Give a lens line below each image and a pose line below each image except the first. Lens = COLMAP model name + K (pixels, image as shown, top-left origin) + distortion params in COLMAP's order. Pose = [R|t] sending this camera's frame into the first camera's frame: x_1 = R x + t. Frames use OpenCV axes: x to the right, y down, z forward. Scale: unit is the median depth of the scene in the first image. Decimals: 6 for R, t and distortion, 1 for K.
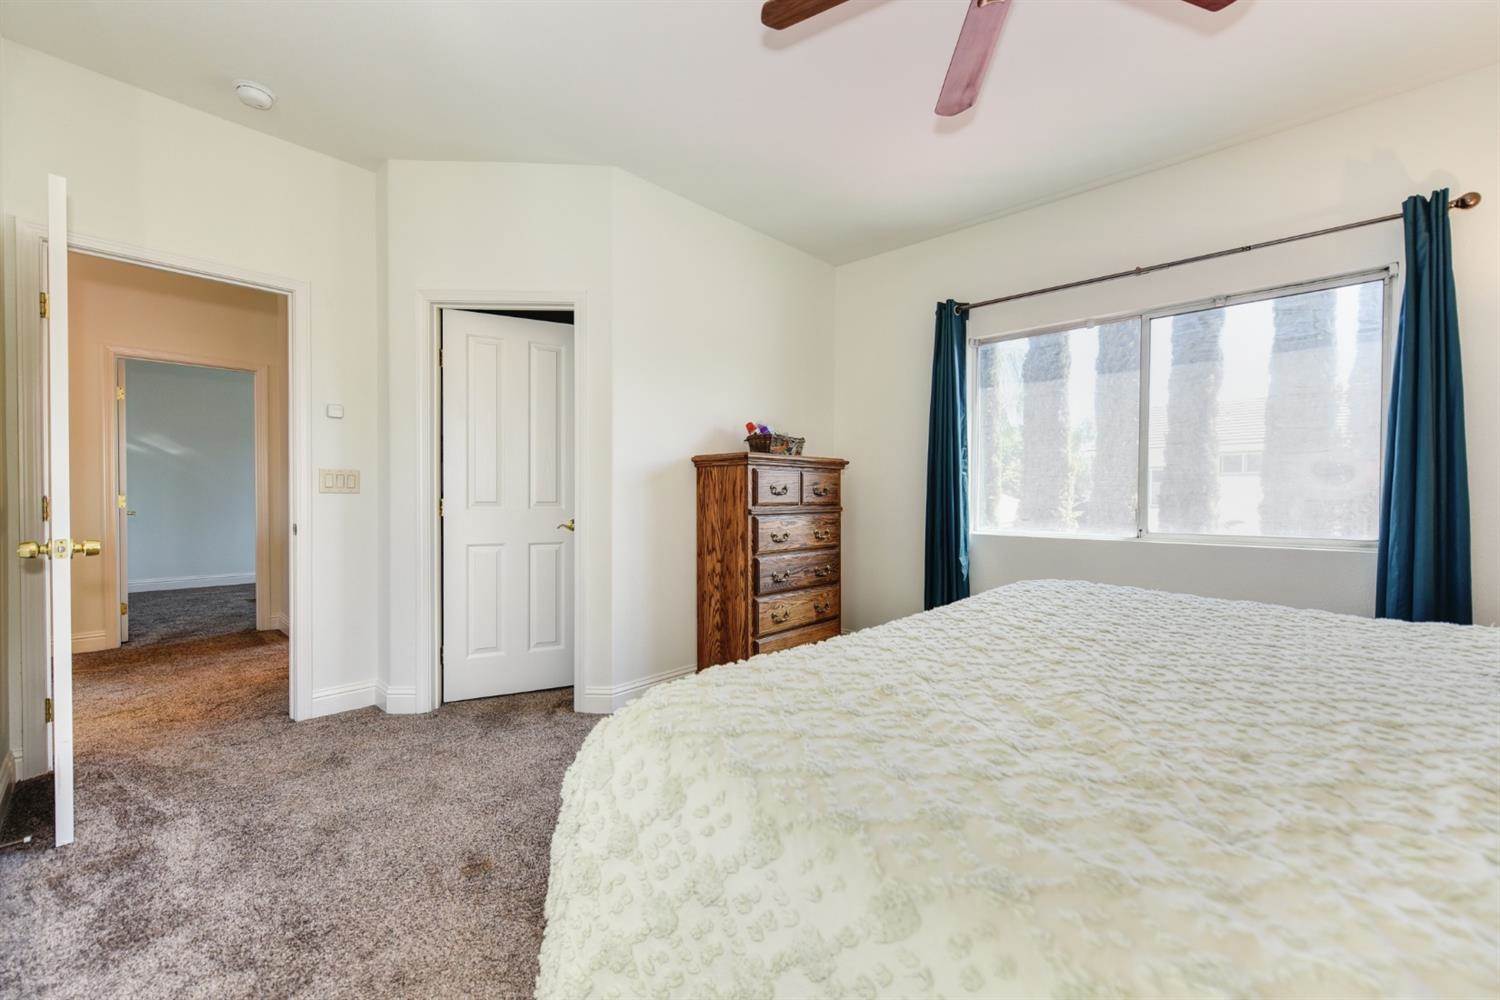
lens RADIAL K [[608.7, 0, 751.2], [0, 608.7, 504.1], [0, 0, 1]] dist [0.007207, -0.000601]
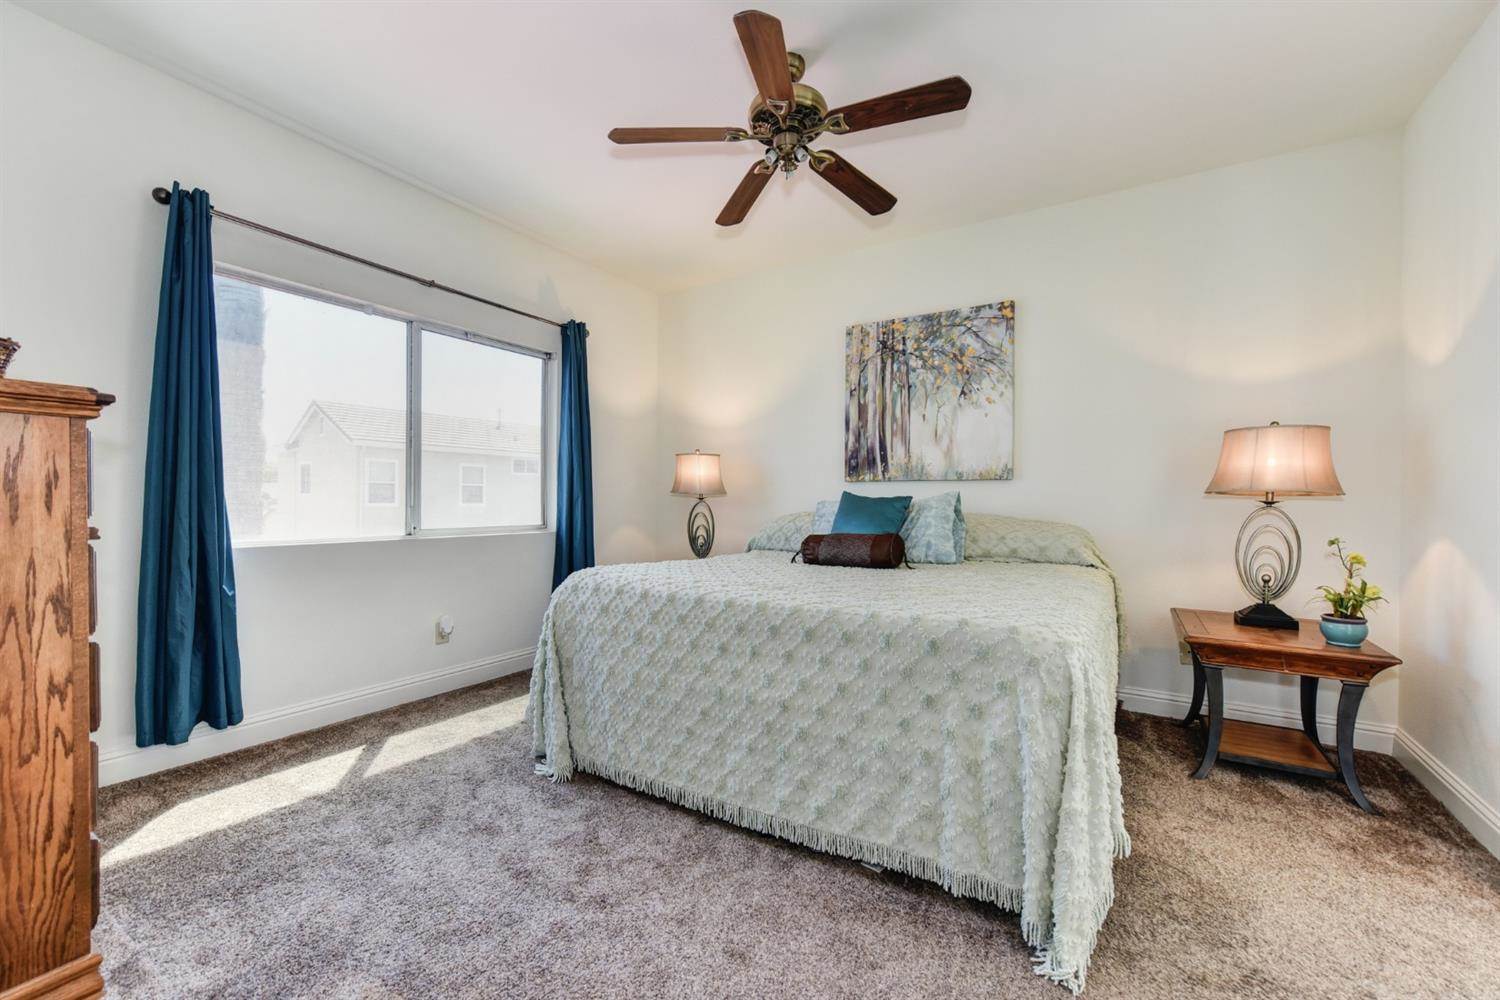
lens RADIAL K [[608.7, 0, 751.2], [0, 608.7, 504.1], [0, 0, 1]] dist [0.007207, -0.000601]
pose [[-0.175891, -0.016140, 0.984277, -0.493208], [-0.001816, 0.999869, 0.016071, -0.016162], [-0.984408, 0.001039, -0.175898, 0.618748]]
